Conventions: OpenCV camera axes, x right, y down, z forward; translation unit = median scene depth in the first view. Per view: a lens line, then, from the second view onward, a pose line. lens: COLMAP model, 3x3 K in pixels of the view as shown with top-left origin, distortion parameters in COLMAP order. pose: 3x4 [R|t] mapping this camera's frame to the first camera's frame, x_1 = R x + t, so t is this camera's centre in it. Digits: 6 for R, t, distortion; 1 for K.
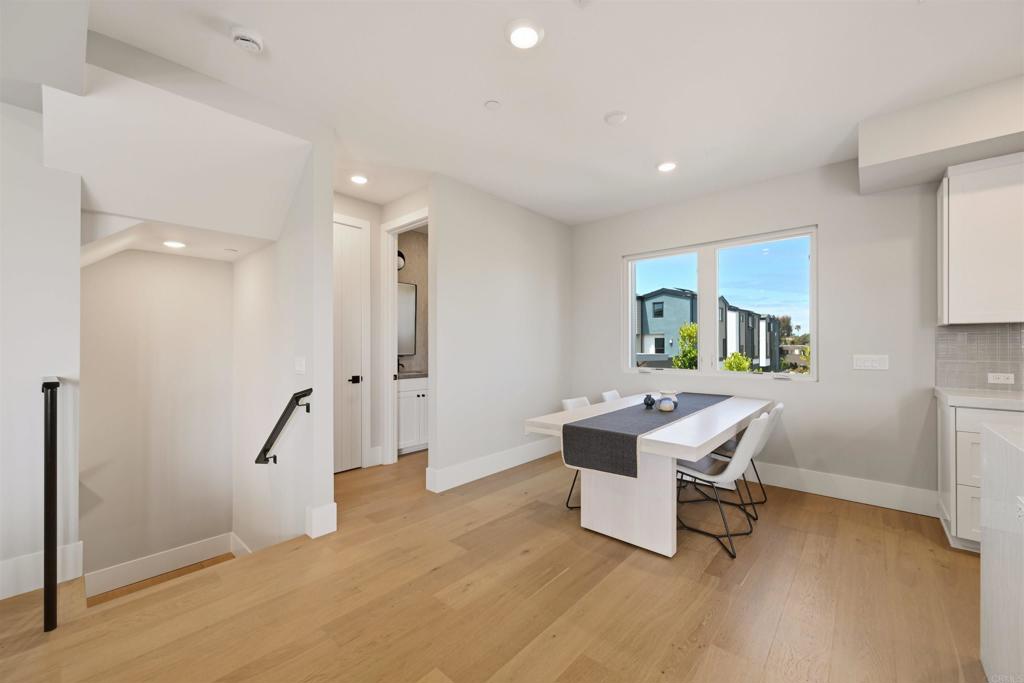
lens RADIAL K [[396.5, 0, 513.1], [0, 396.5, 344.1], [0, 0, 1]] dist [-0.002019, 0.000067]
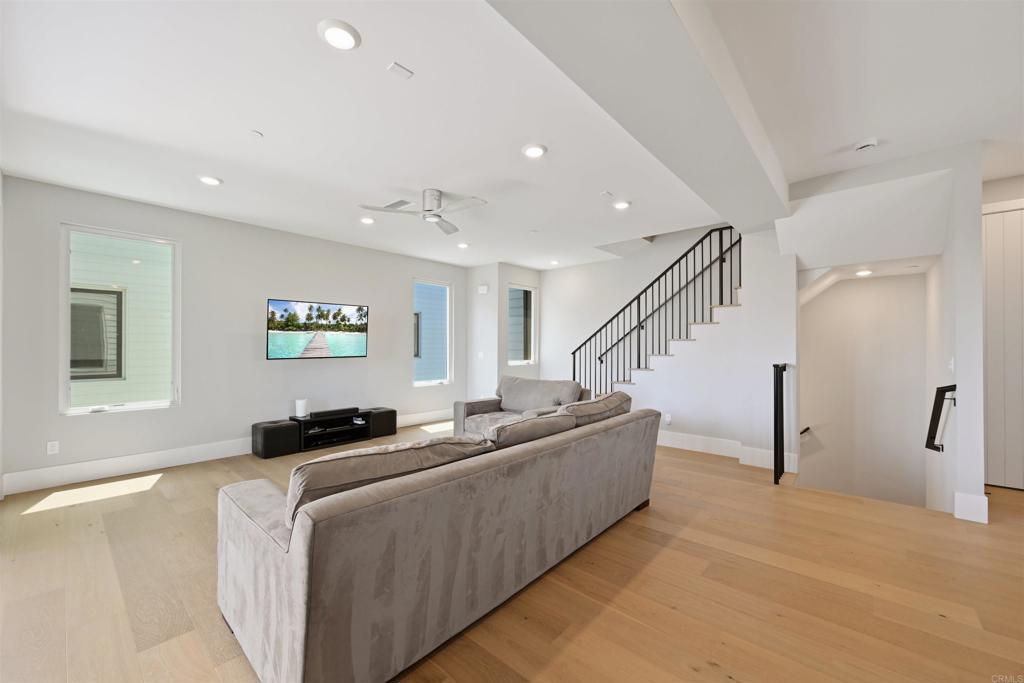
lens RADIAL K [[396.5, 0, 513.1], [0, 396.5, 344.1], [0, 0, 1]] dist [-0.002019, 0.000067]
pose [[0.014605, -0.011203, -0.999831, 0.577732], [0.004589, 0.999927, -0.011137, 0.001999], [0.999883, -0.004425, 0.014656, -0.266859]]
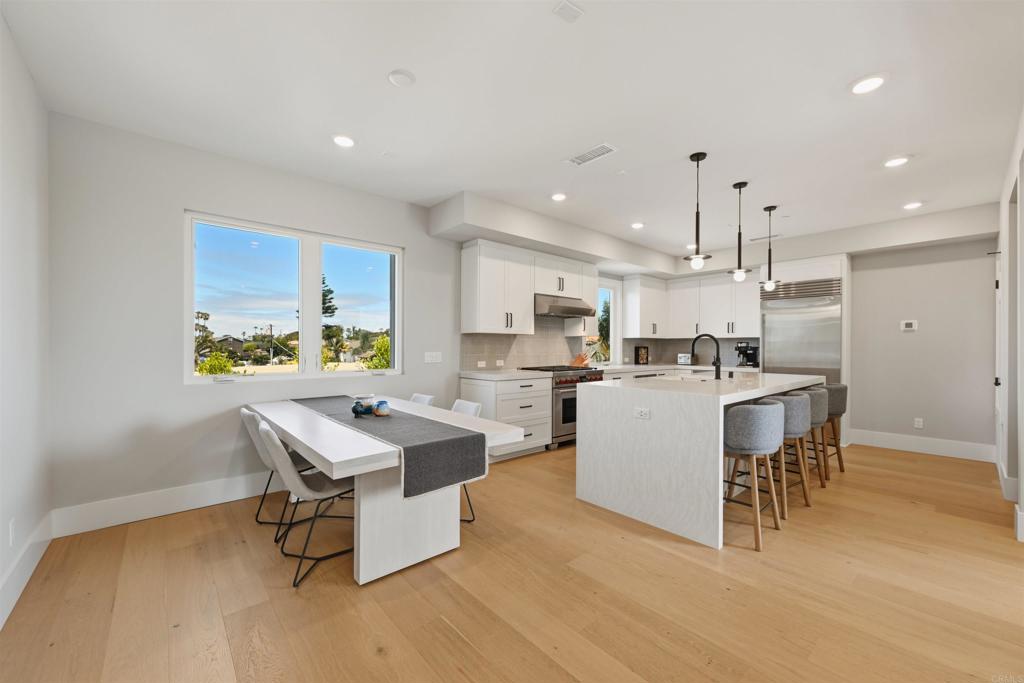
lens RADIAL K [[403.5, 0, 513.6], [0, 403.5, 348.2], [0, 0, 1]] dist [-0.000002, 0.000114]
pose [[0.114302, -0.002743, 0.993442, -0.560683], [-0.008826, 0.999954, 0.003776, 0.006498], [-0.993407, -0.009200, 0.114272, 0.639112]]
